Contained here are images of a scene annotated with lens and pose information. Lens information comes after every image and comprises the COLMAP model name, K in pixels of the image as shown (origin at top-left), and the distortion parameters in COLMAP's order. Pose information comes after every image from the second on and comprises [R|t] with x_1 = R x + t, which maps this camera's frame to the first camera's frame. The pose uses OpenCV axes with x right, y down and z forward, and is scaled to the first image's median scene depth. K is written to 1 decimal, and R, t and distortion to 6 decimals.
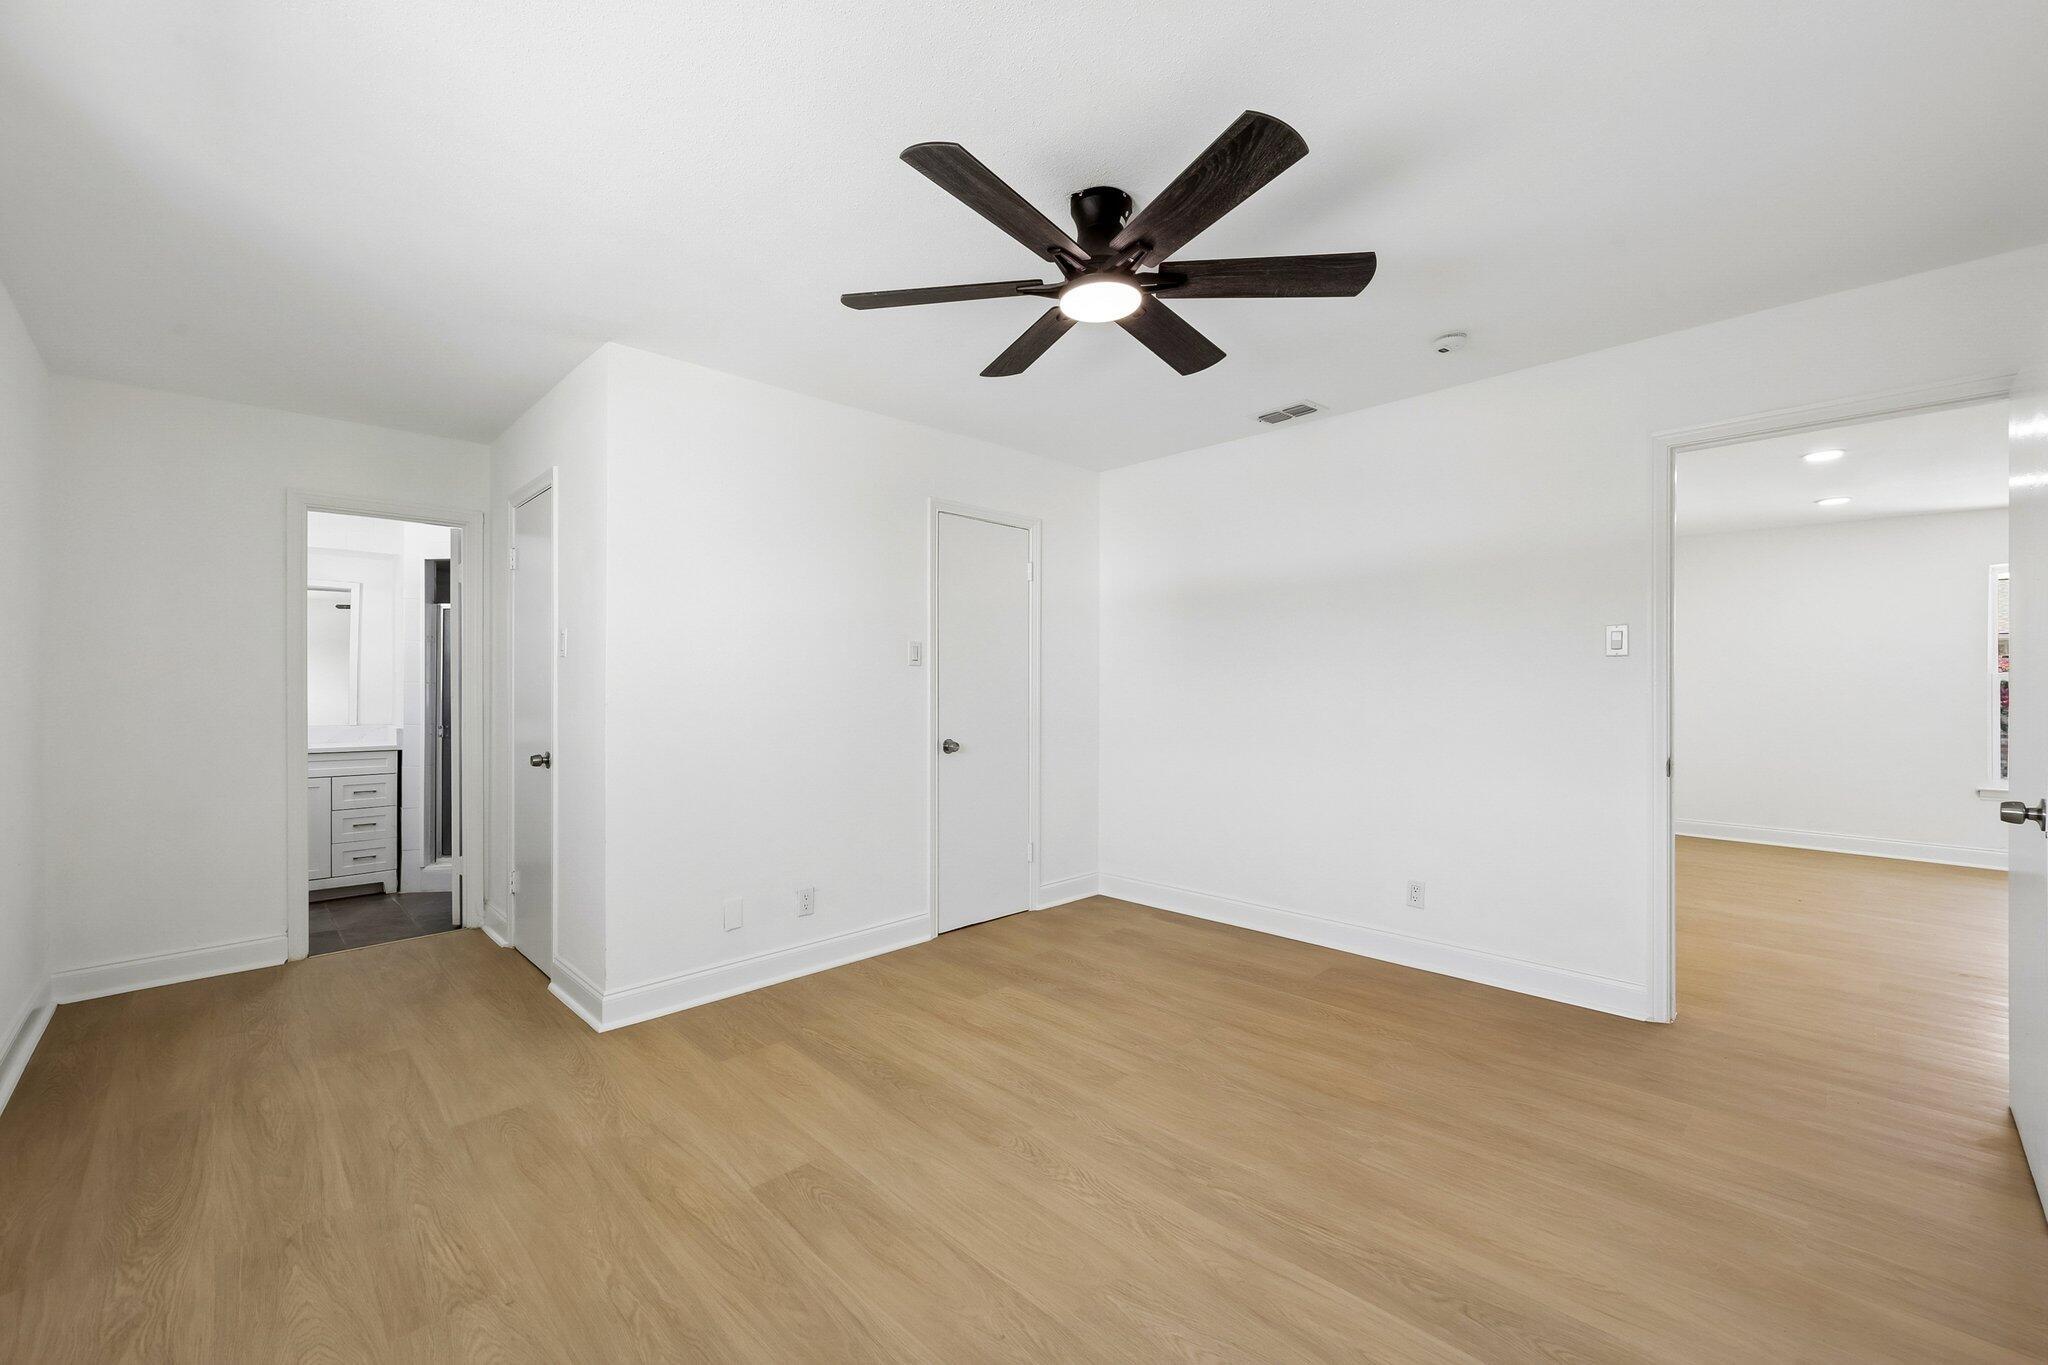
lens RADIAL K [[828.1, 0, 1022.0], [0, 828.1, 691.2], [0, 0, 1]] dist [-0.000474, 0.000248]
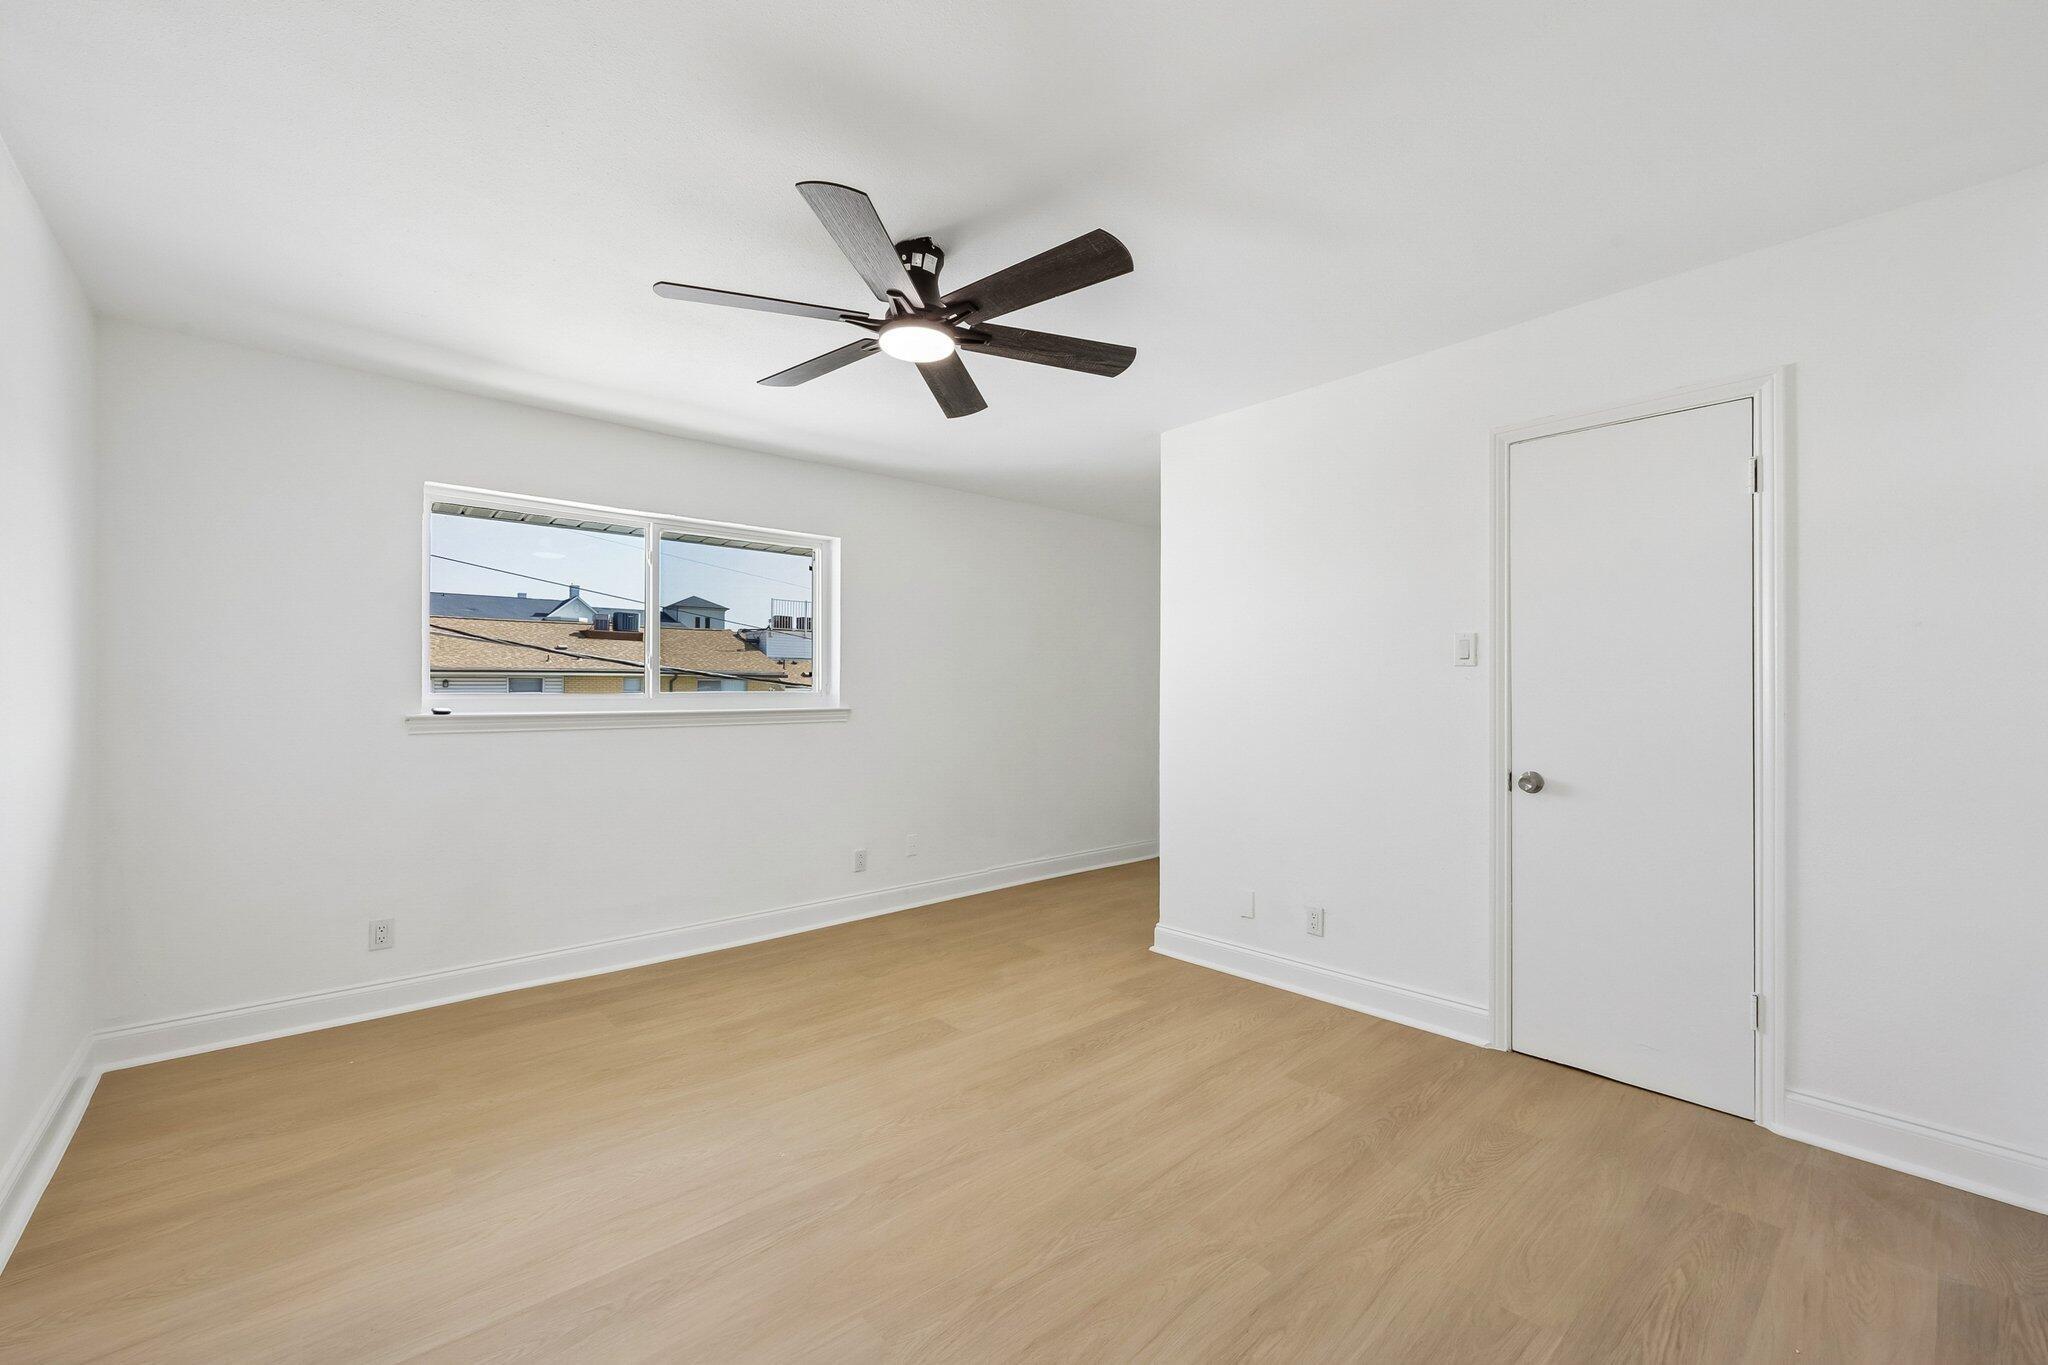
lens RADIAL K [[828.1, 0, 1022.5], [0, 828.1, 681.3], [0, 0, 1]] dist [-0.000474, 0.000248]
pose [[-0.050261, -0.010258, -0.998683, 0.753664], [-0.003586, 0.999943, -0.010091, -0.009560], [0.998730, 0.003074, -0.050295, 0.762675]]
